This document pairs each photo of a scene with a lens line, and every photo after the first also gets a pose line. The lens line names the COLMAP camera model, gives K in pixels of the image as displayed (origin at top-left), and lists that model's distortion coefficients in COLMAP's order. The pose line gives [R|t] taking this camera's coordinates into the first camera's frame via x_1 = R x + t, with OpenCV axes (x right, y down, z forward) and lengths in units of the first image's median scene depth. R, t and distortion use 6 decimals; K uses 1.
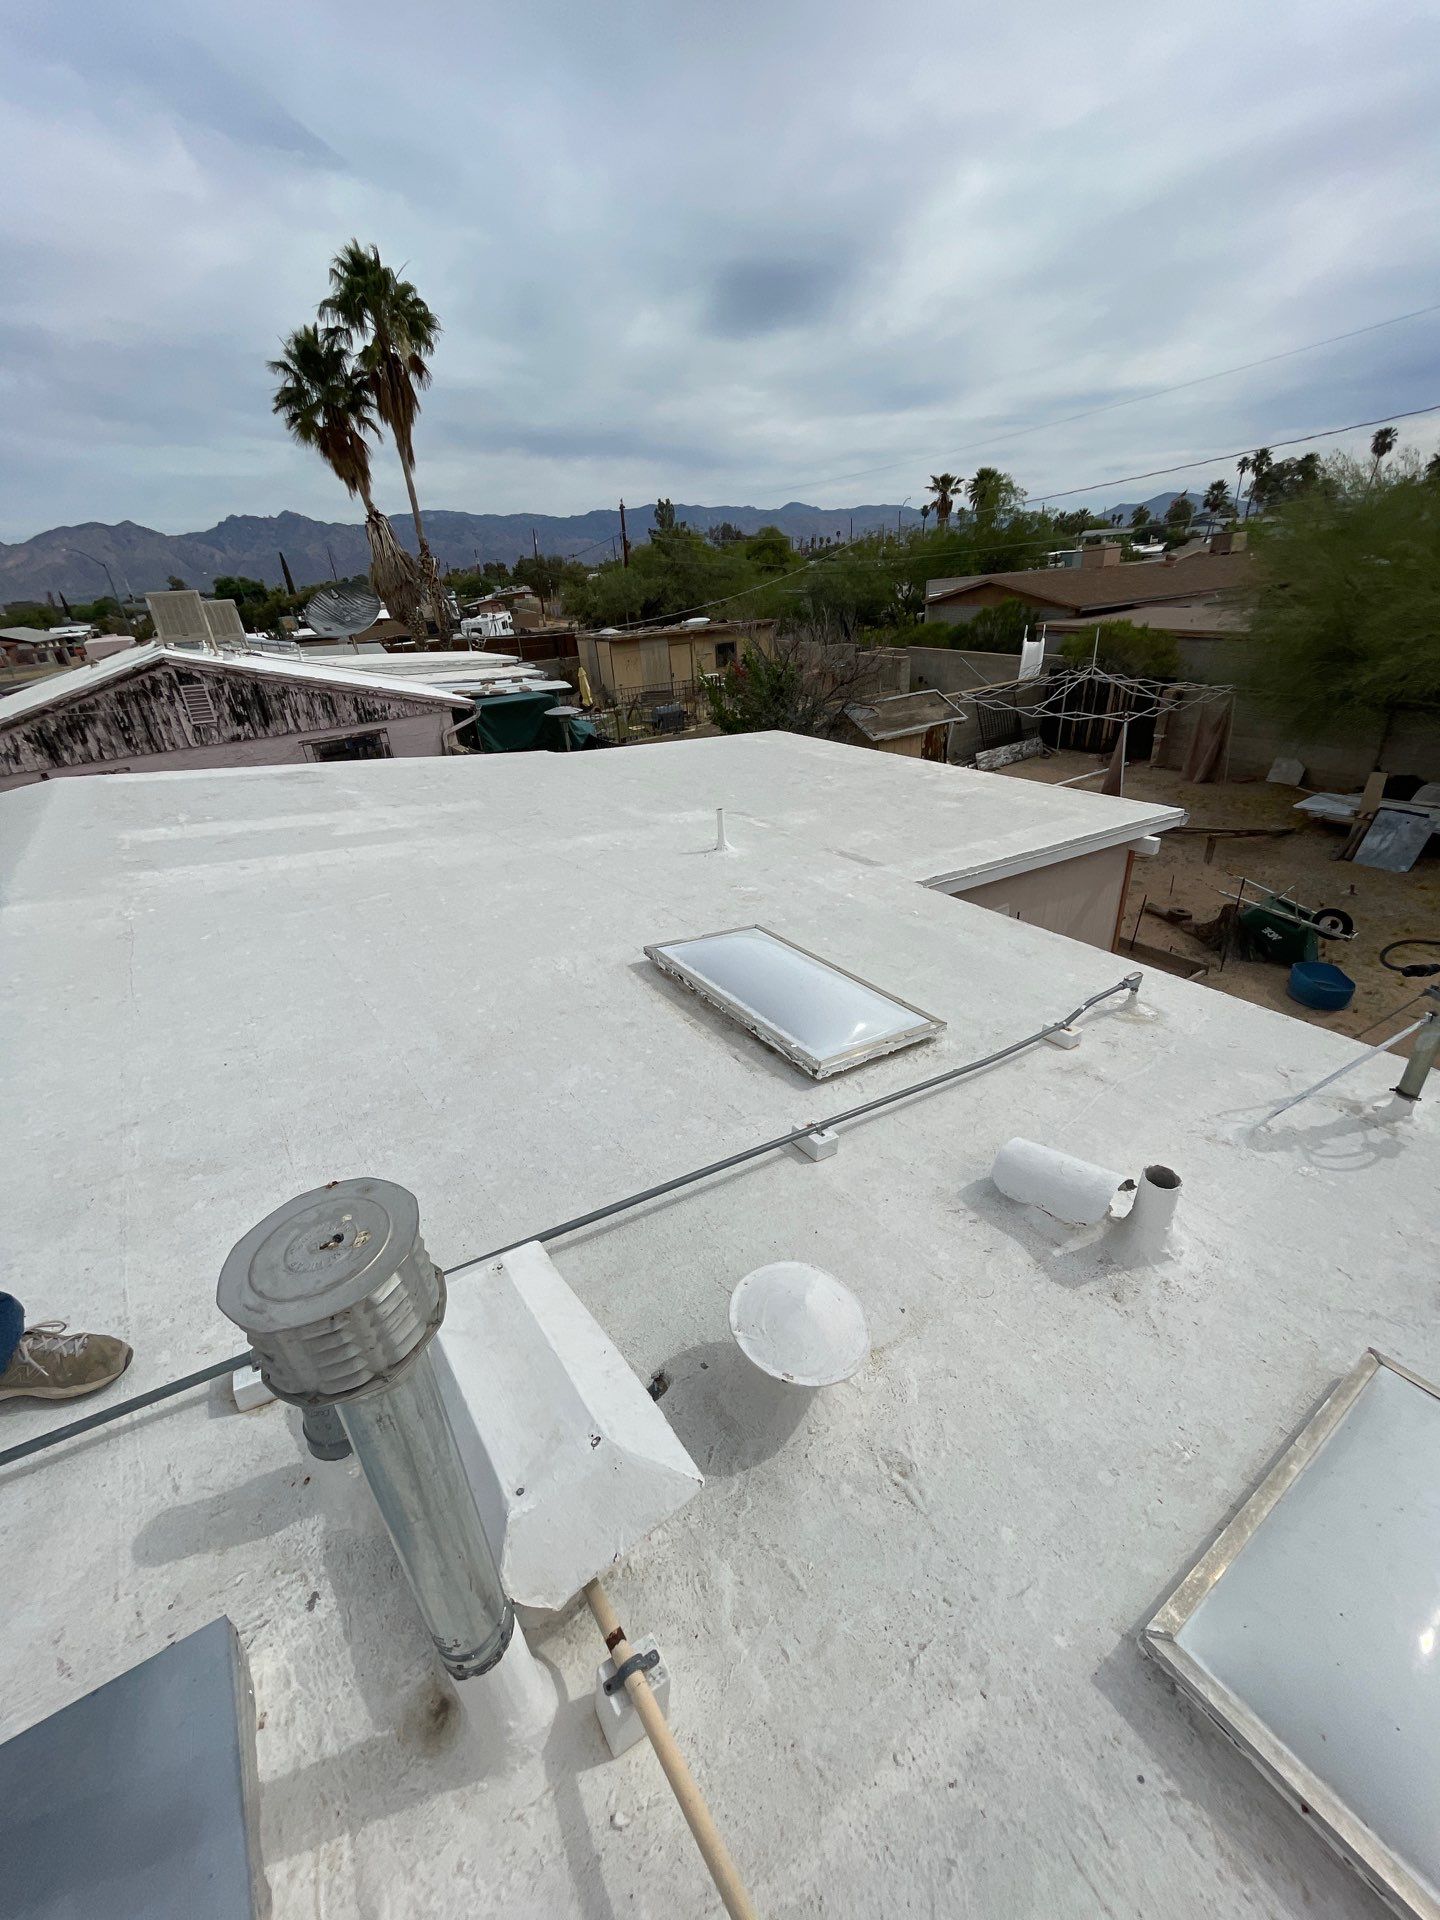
lens RADIAL K [[789.0, 0, 718.1], [0, 789.0, 967.0], [0, 0, 1]] dist [0.006050, -0.000533]
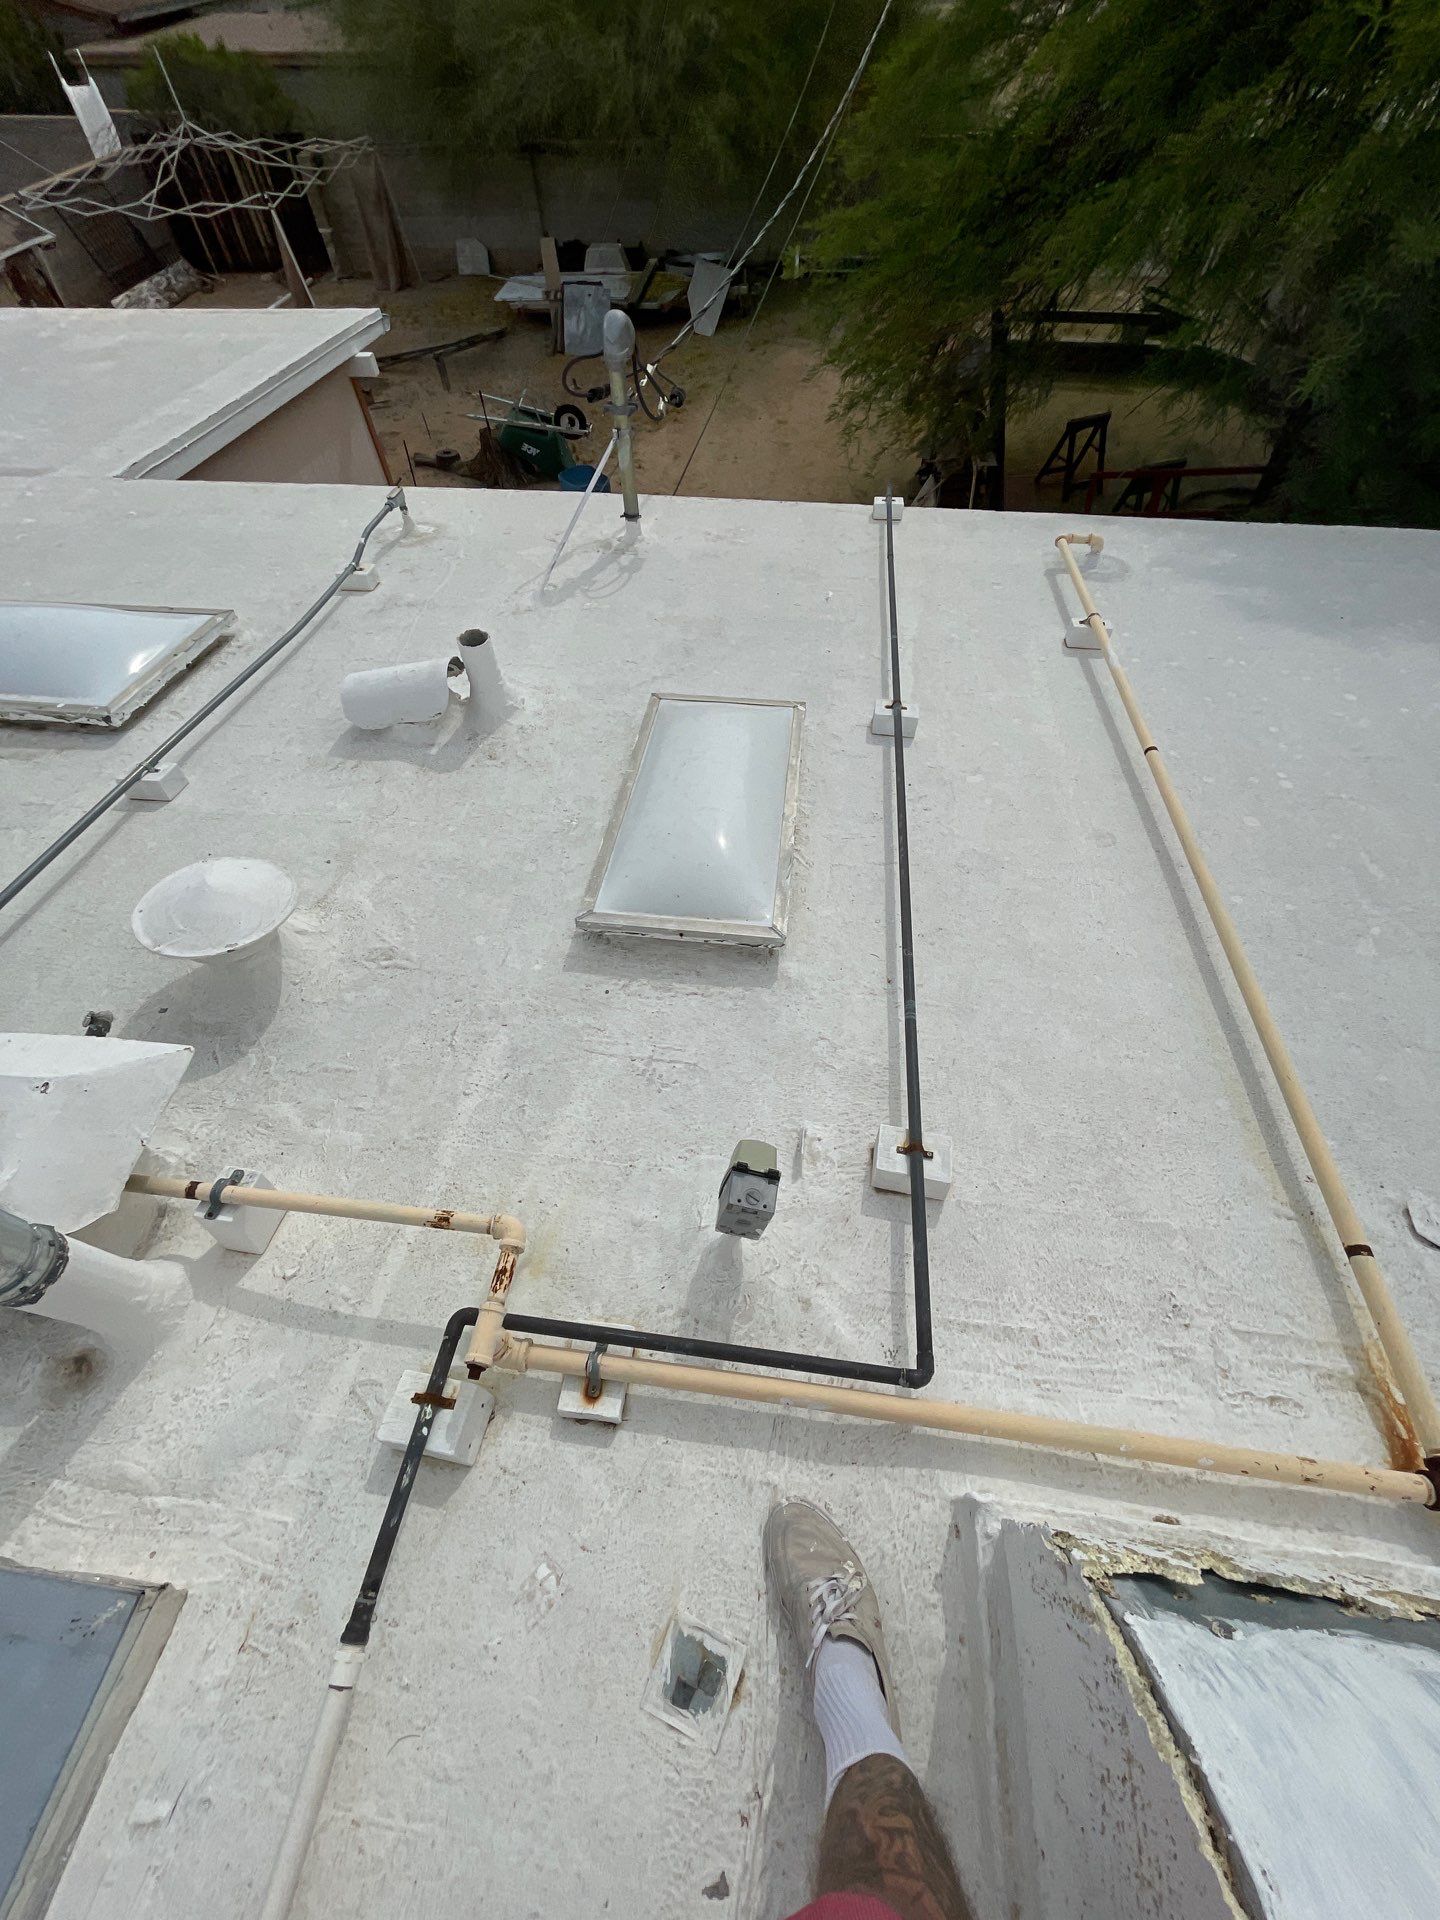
lens RADIAL K [[789.0, 0, 733.6], [0, 789.0, 972.2], [0, 0, 1]] dist [0.006050, -0.000533]
pose [[0.656115, -0.593007, 0.466751, 0.009062], [0.331525, 0.782106, 0.527638, 0.114131], [-0.677941, -0.191452, 0.709748, -0.073504]]
